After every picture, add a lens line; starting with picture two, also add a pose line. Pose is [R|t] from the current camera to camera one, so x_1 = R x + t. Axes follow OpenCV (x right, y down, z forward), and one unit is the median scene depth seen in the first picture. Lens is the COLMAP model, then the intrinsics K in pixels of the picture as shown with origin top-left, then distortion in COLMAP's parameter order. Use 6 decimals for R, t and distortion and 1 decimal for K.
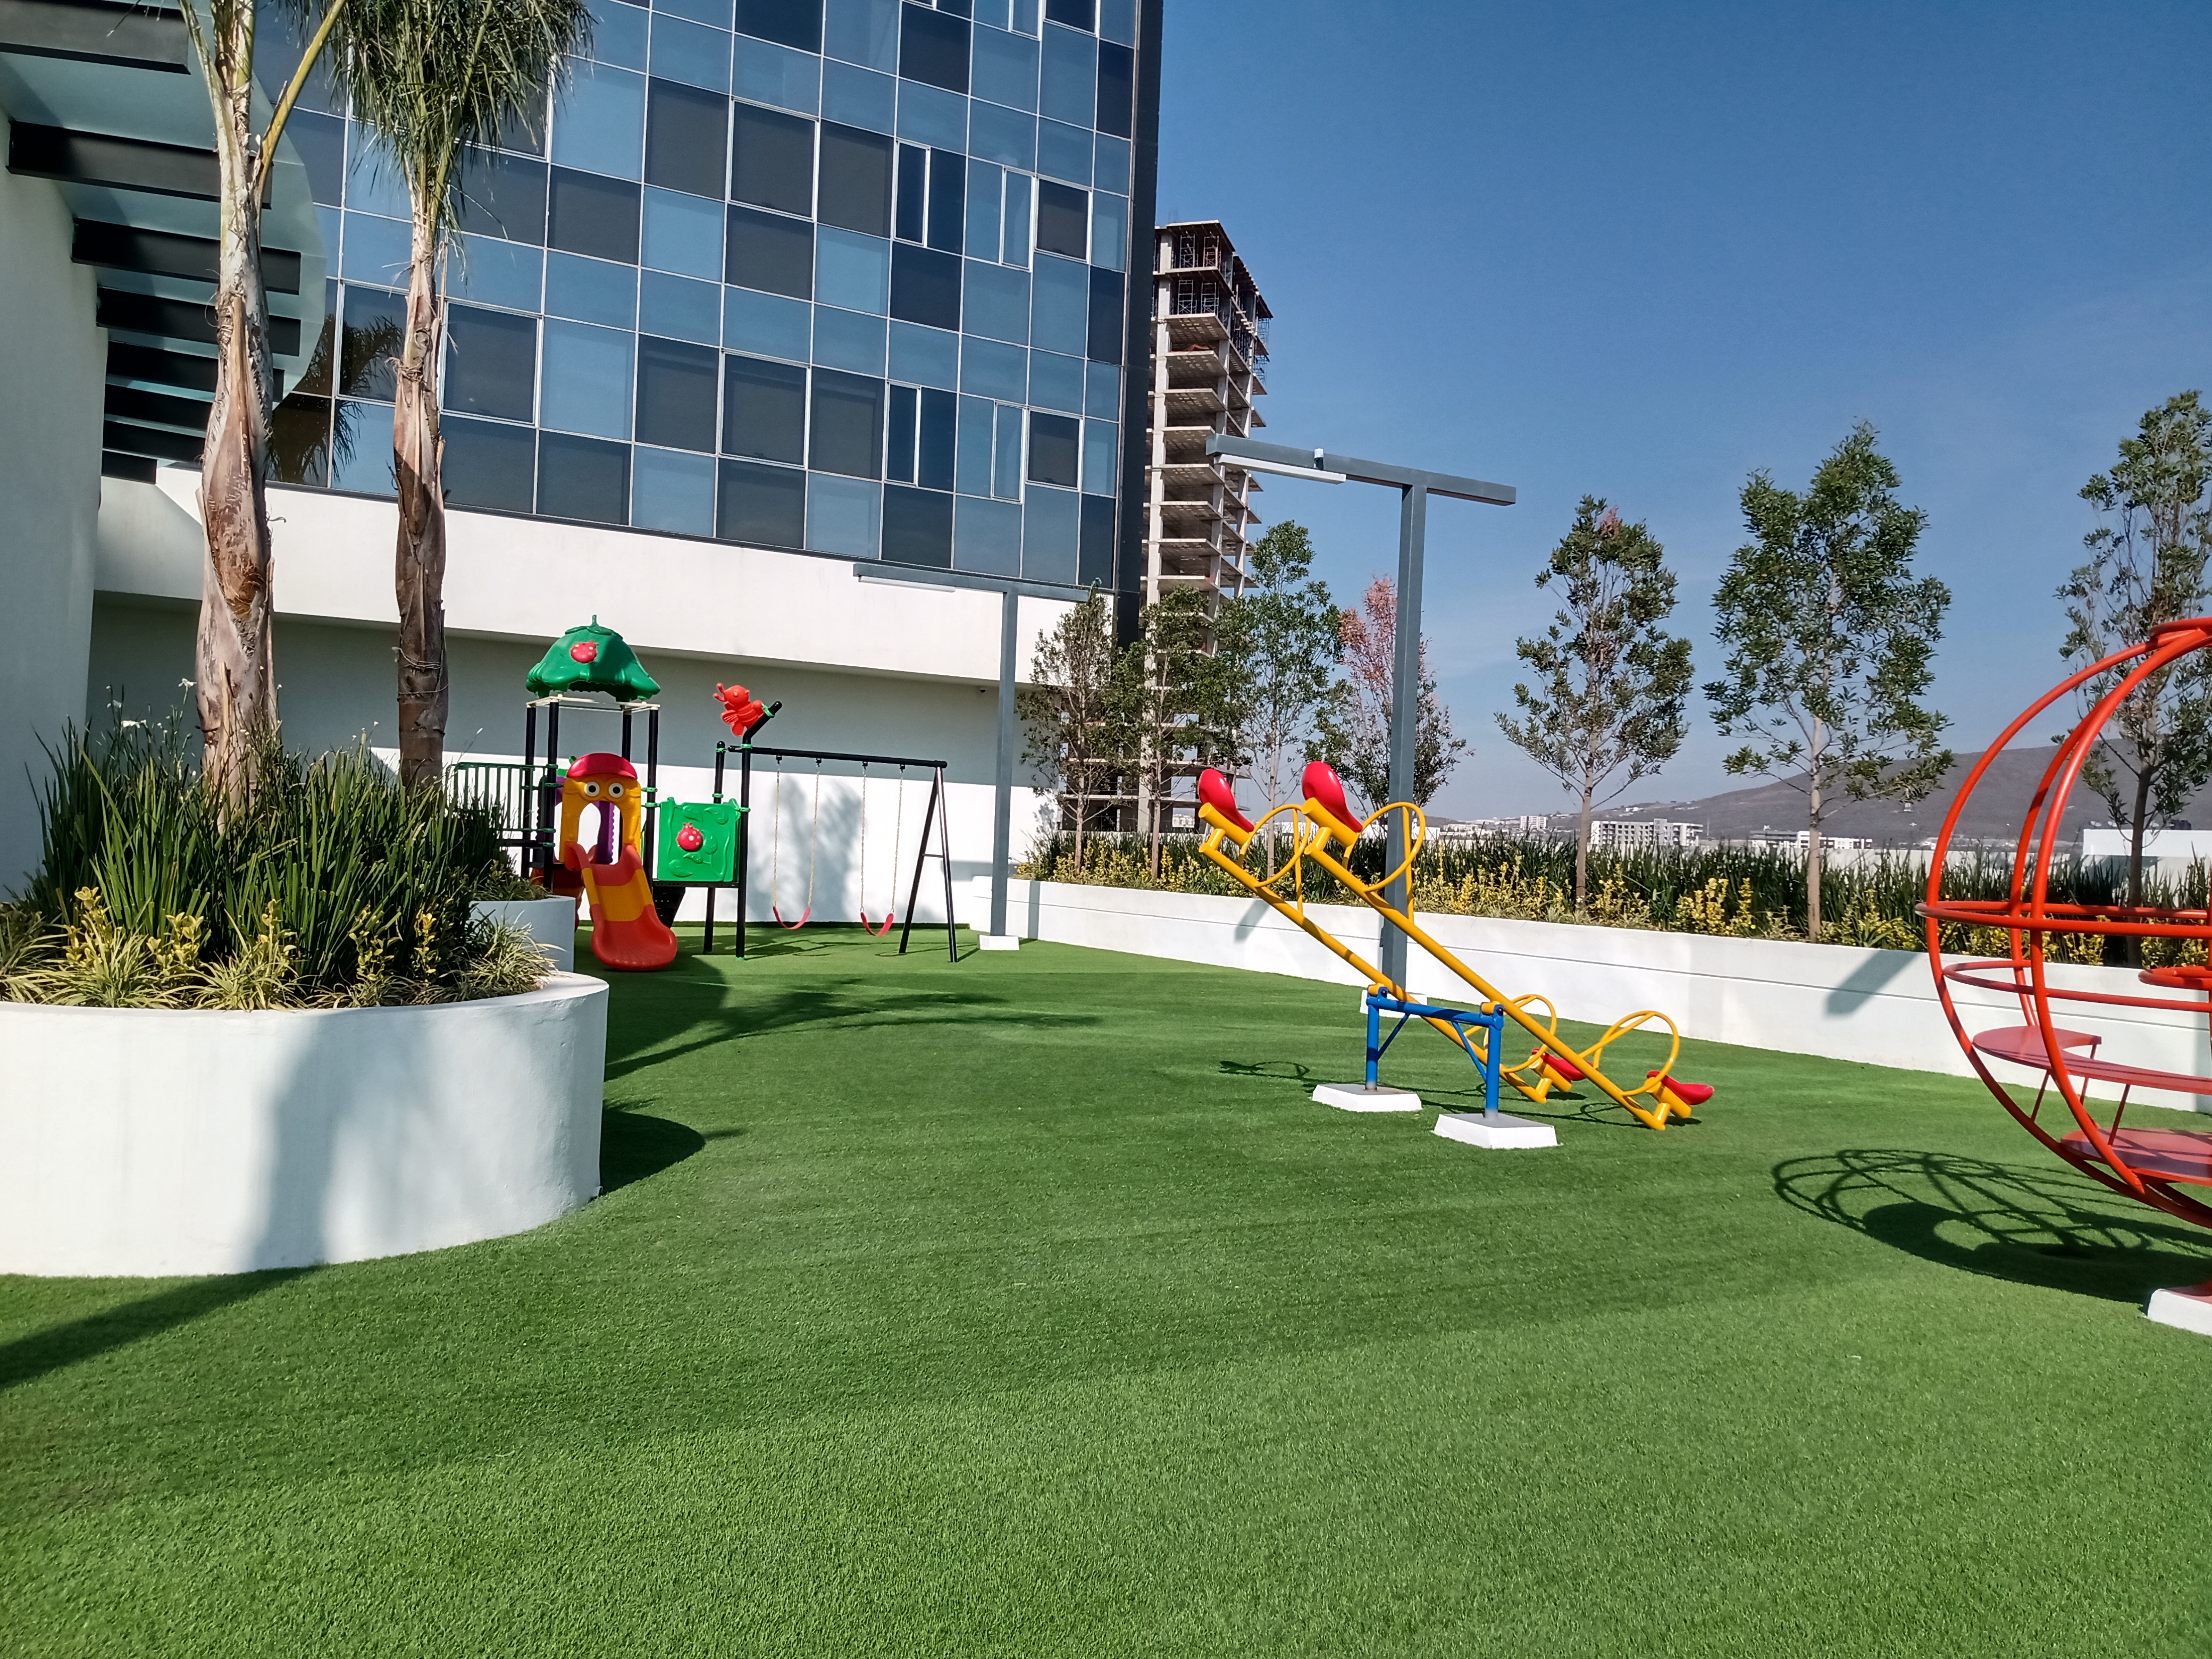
lens RADIAL K [[1628.3, 0, 1106.0], [0, 1628.3, 829.5], [0, 0, 1]] dist [0.025282, -0.052648]
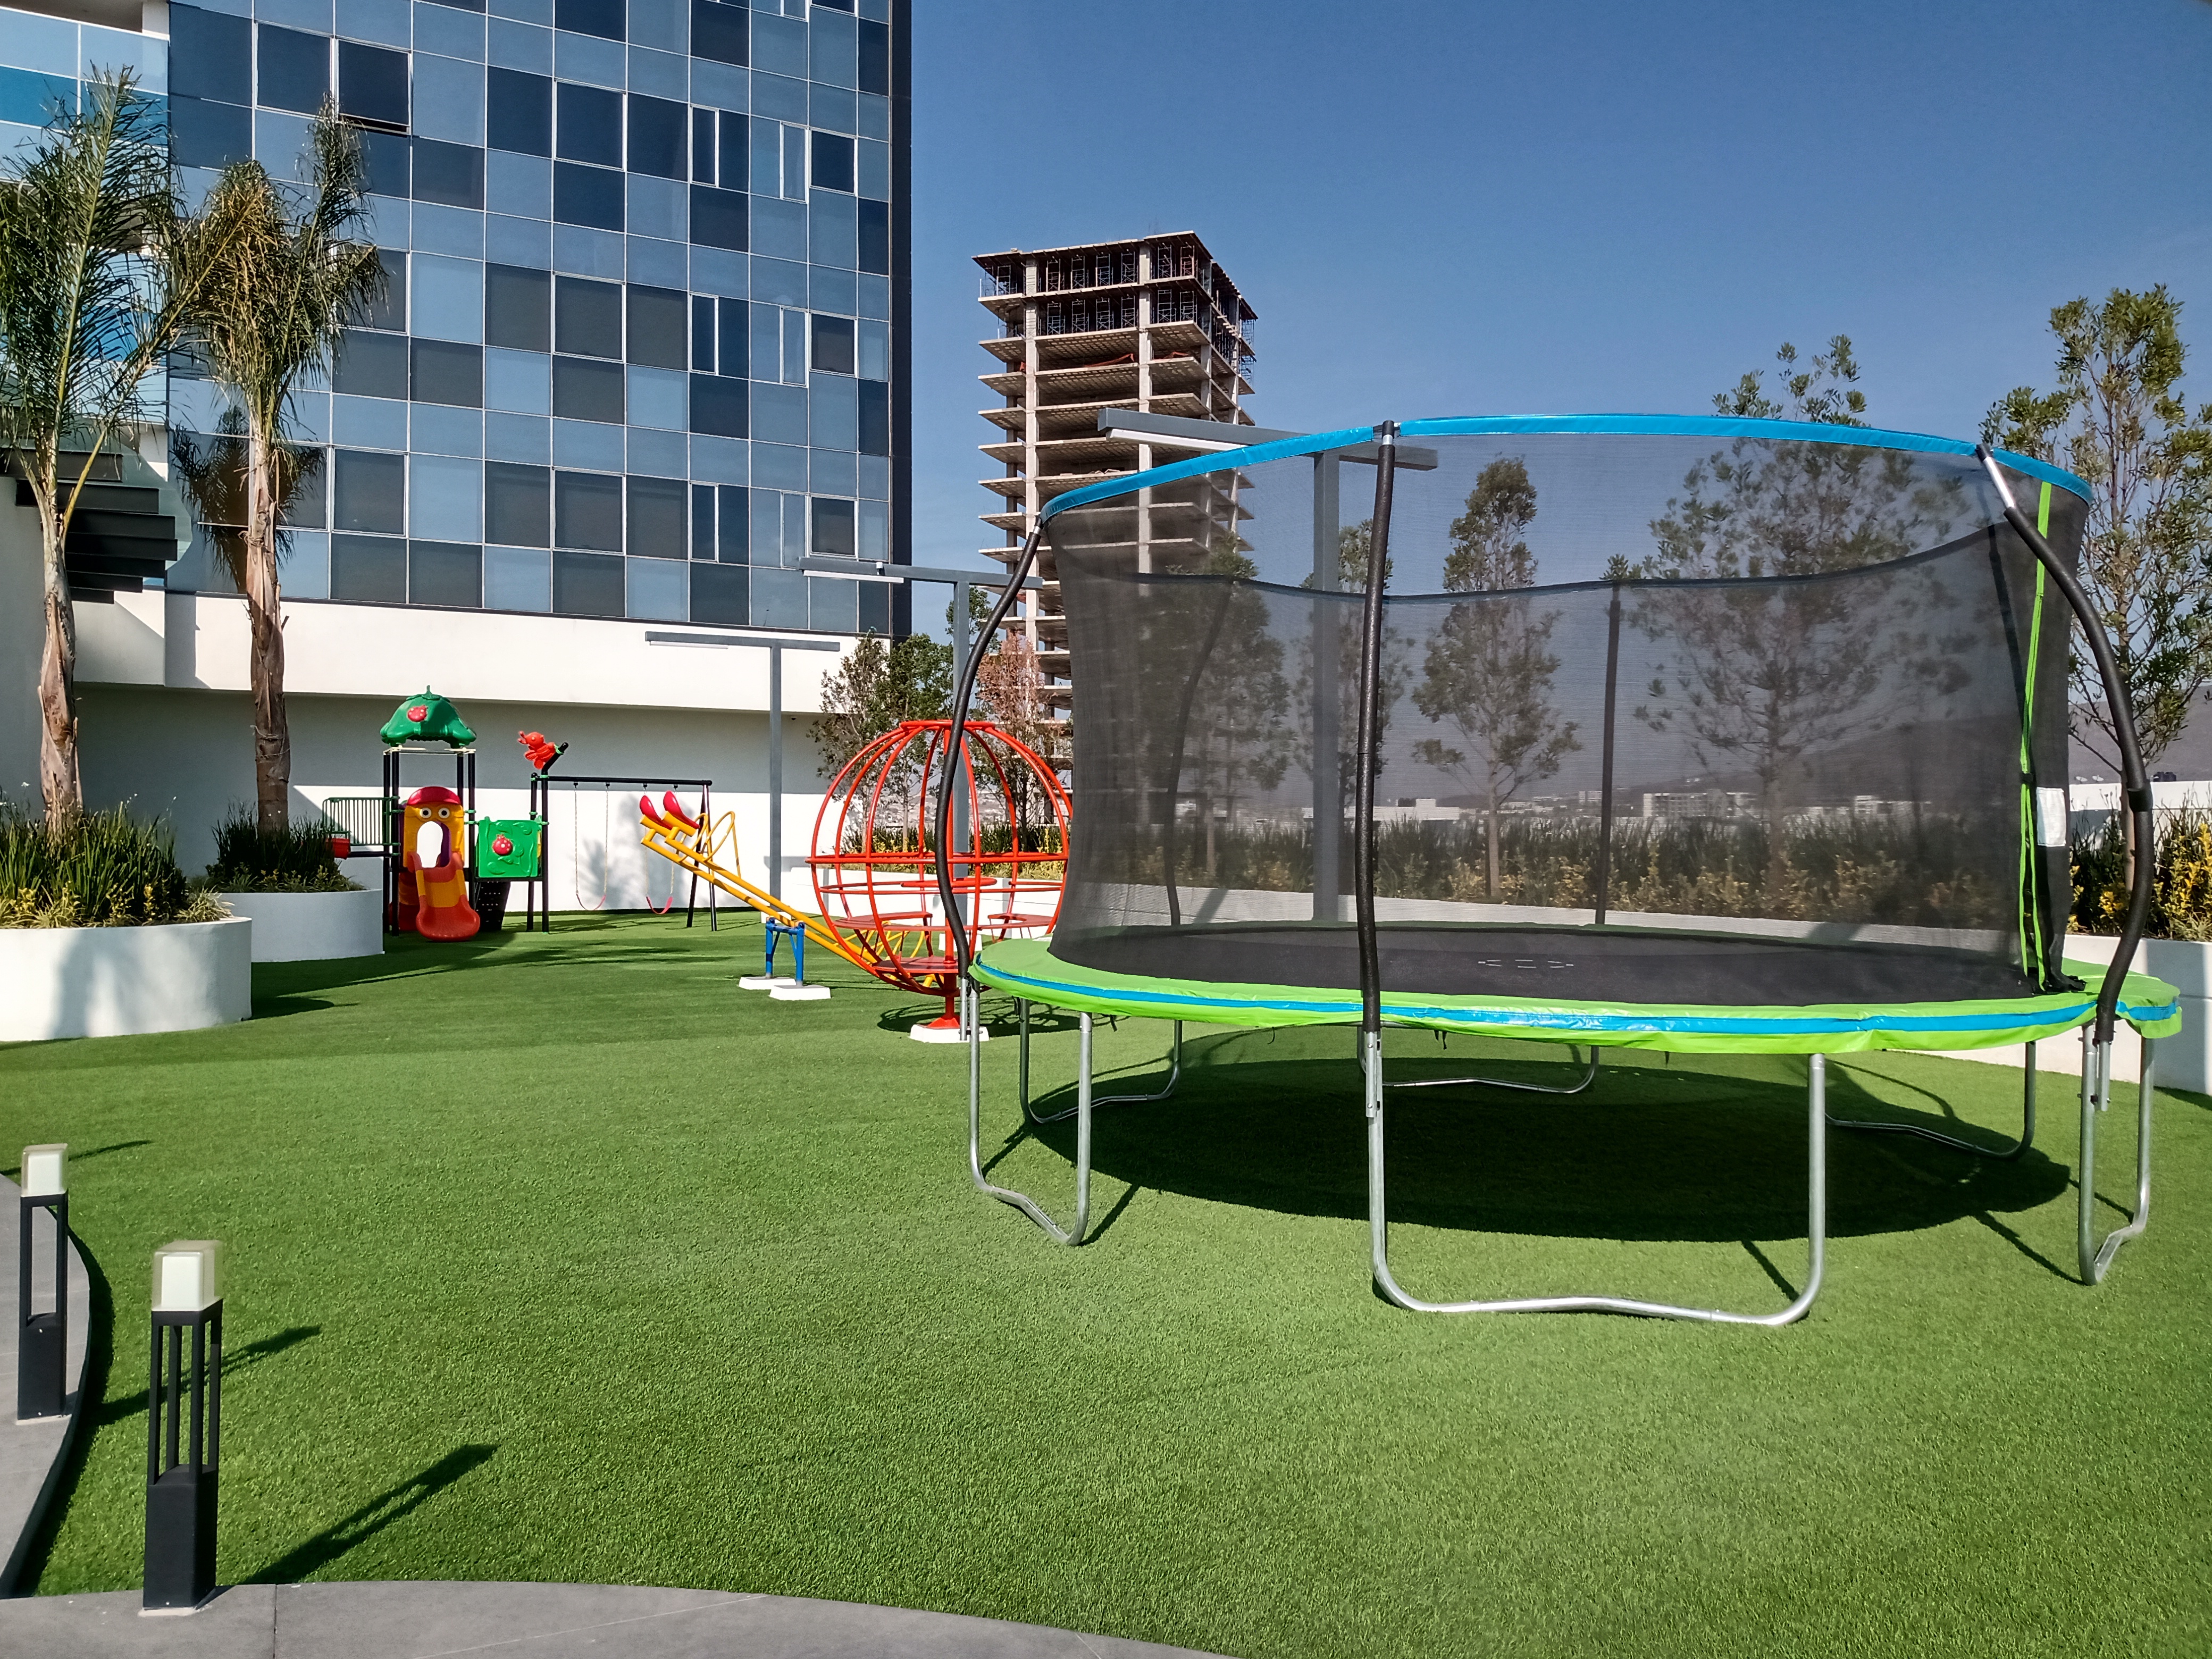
lens RADIAL K [[1632.1, 0, 1106.0], [0, 1632.1, 829.5], [0, 0, 1]] dist [0.003121, -0.006508]
pose [[0.998738, -0.037452, -0.033450, 0.237633], [0.037606, 0.999285, 0.004001, 0.004262], [0.033276, -0.005254, 0.999432, -0.284084]]
